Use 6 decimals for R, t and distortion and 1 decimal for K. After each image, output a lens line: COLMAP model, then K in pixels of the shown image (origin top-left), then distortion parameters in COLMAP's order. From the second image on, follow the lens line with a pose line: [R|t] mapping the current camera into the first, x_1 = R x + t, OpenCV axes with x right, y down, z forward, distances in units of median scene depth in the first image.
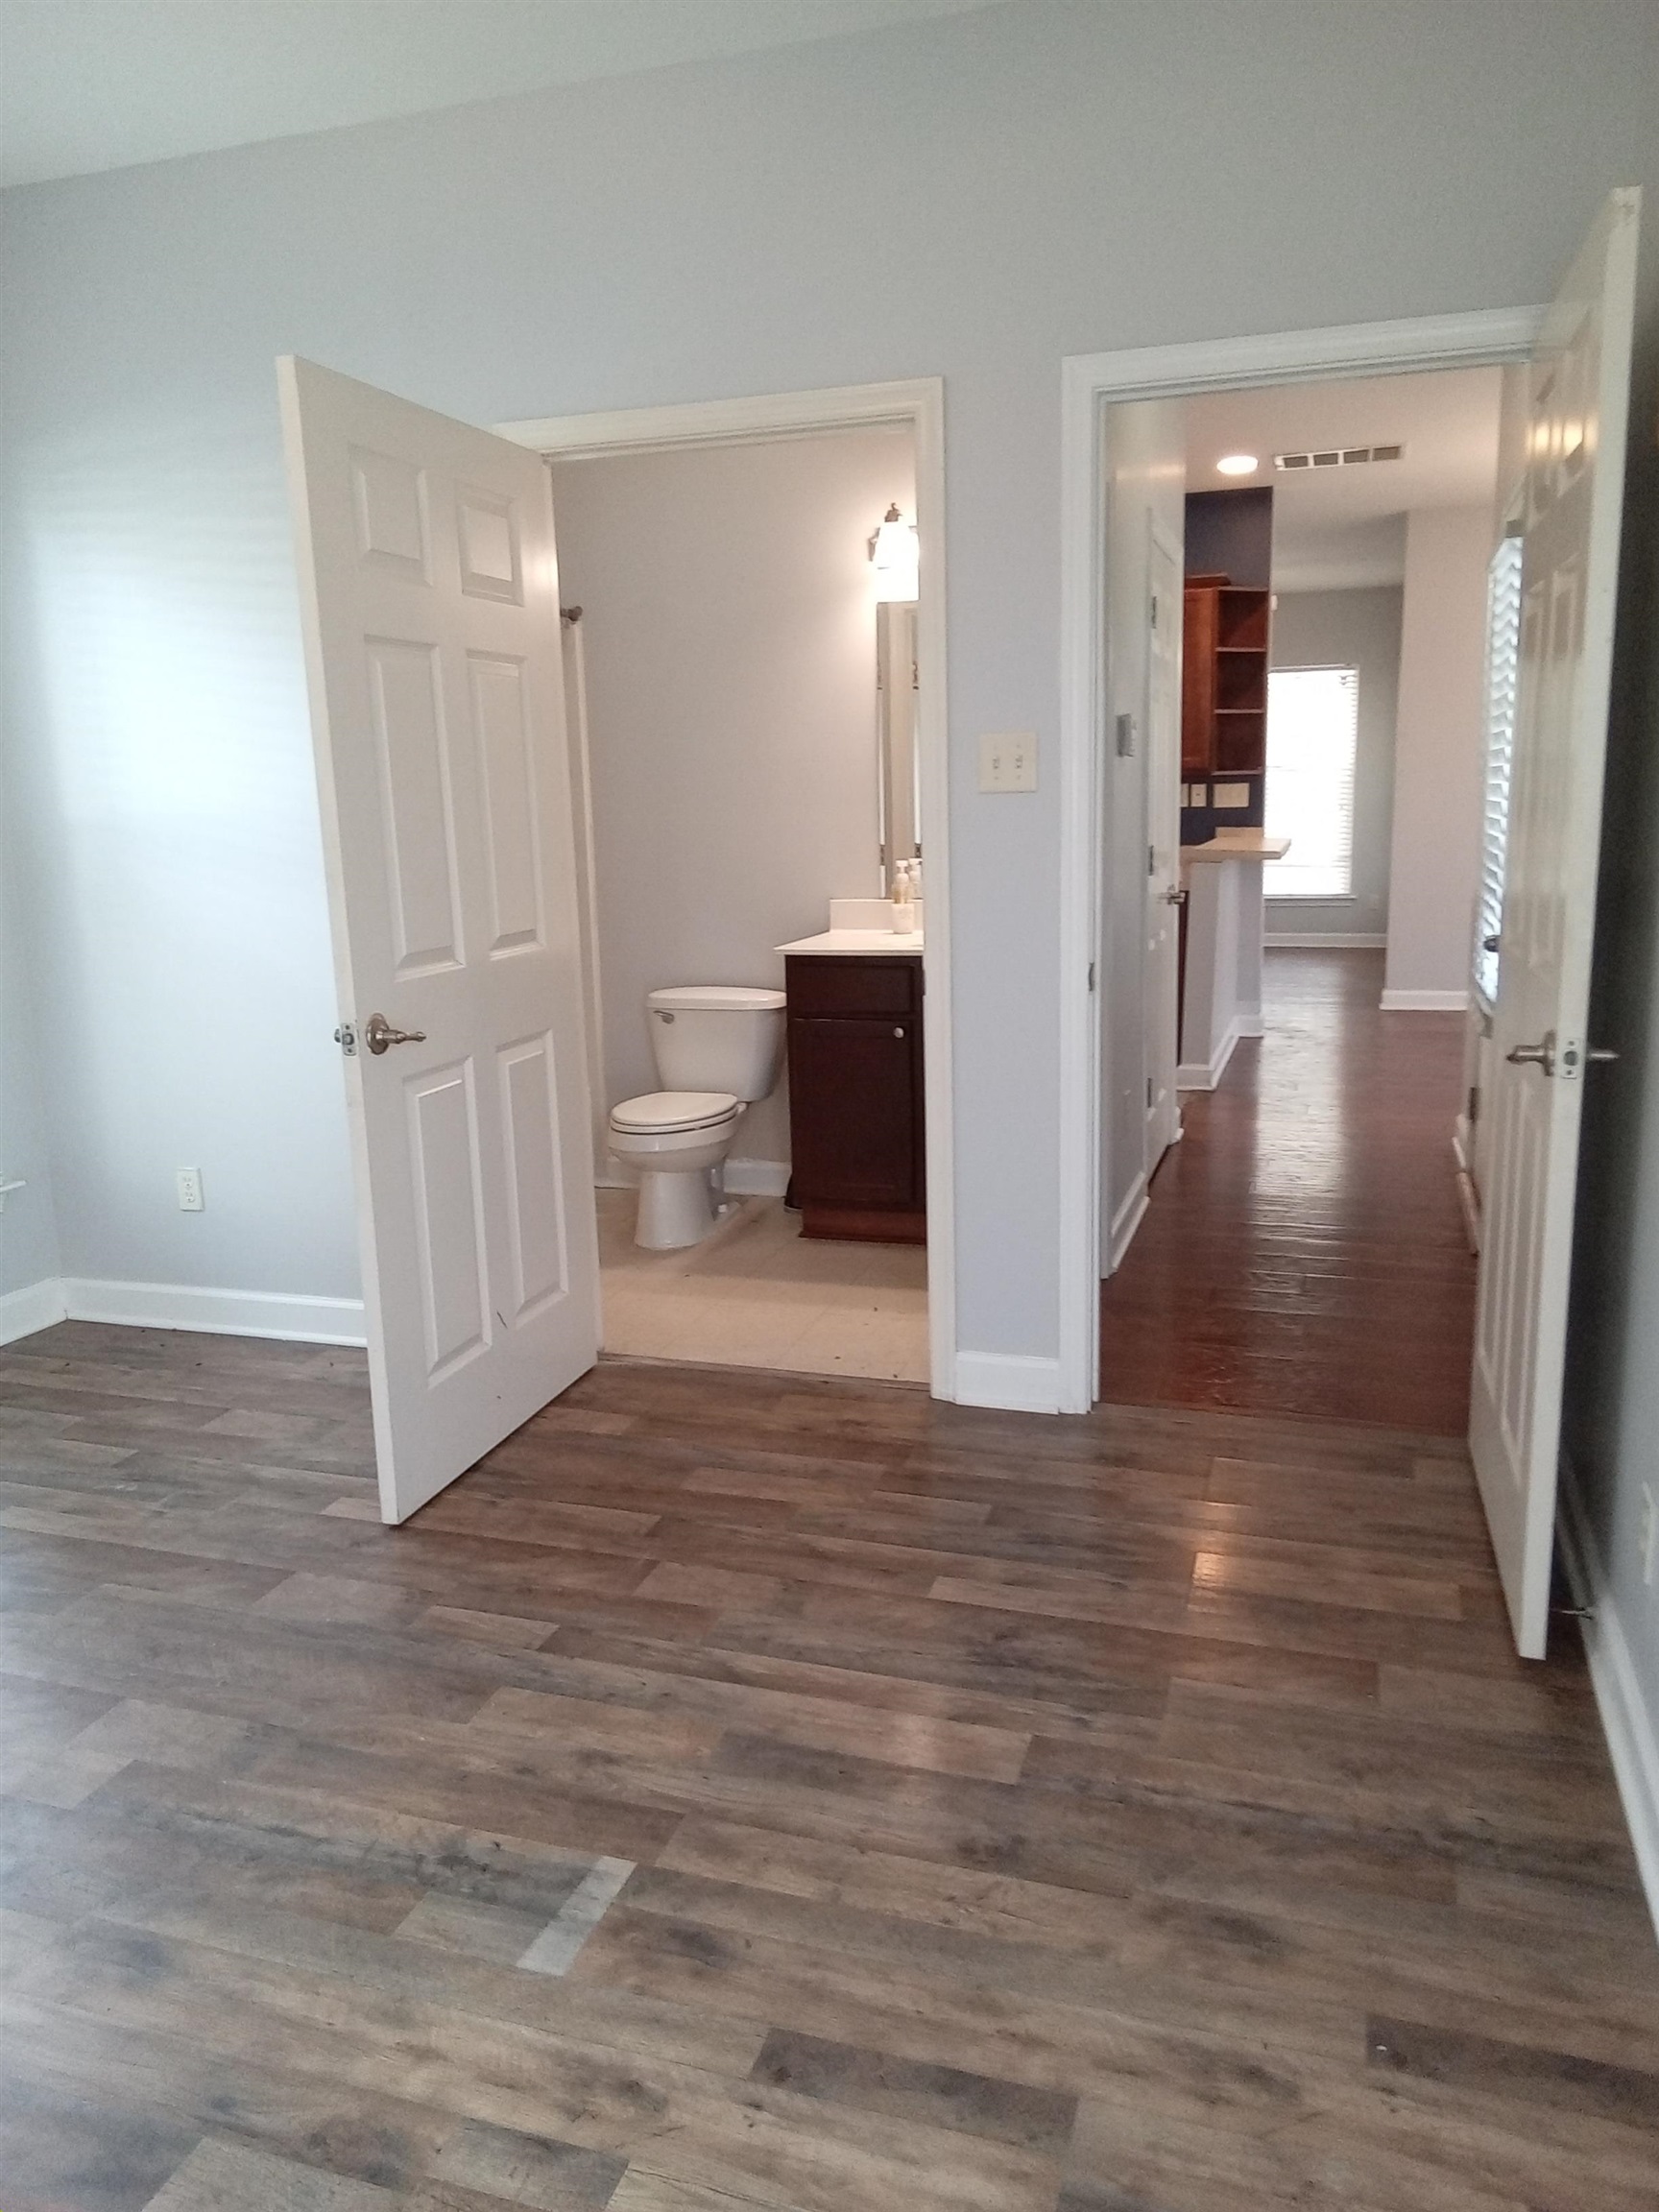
lens RADIAL K [[1581.0, 0, 829.5], [0, 1581.0, 1106.0], [0, 0, 1]] dist [0.003509, -0.005900]
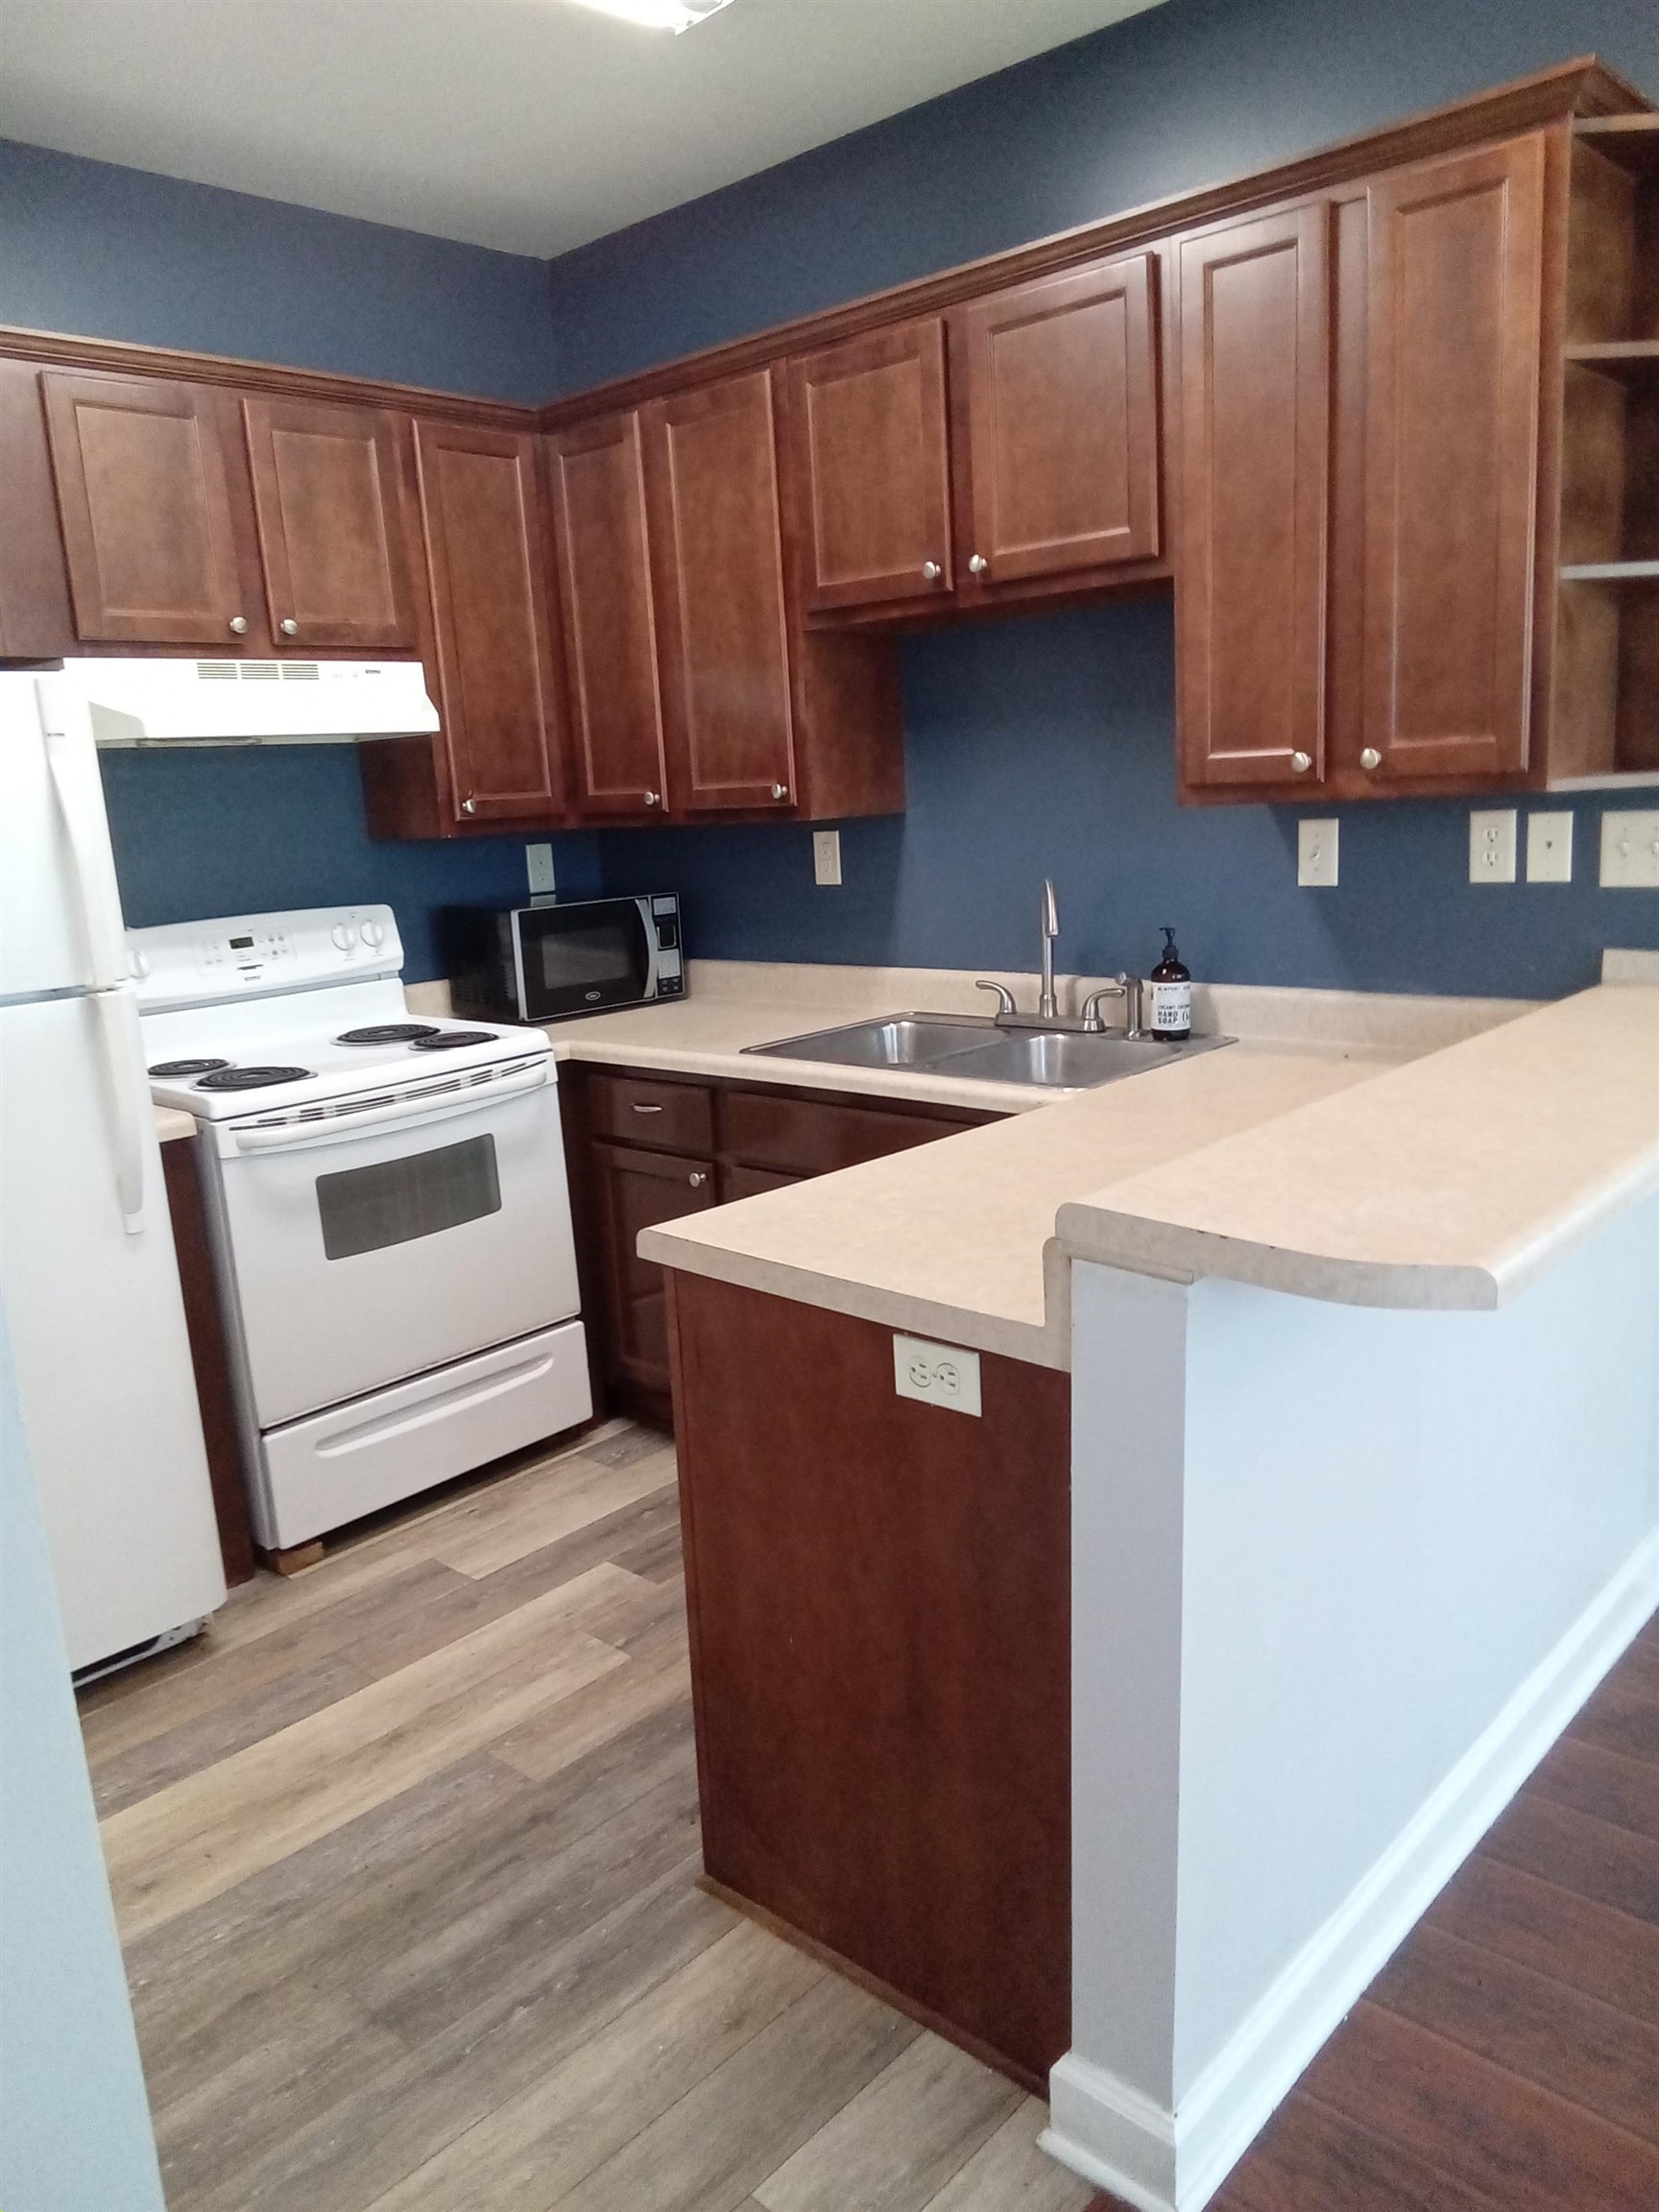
lens RADIAL K [[1556.0, 0, 829.5], [0, 1556.0, 1106.0], [0, 0, 1]] dist [0.035409, -0.054173]
pose [[0.905915, 0.057981, -0.419471, 0.259638], [-0.046184, 0.998201, 0.038235, -0.164535], [0.420933, -0.015265, 0.906963, 0.717000]]
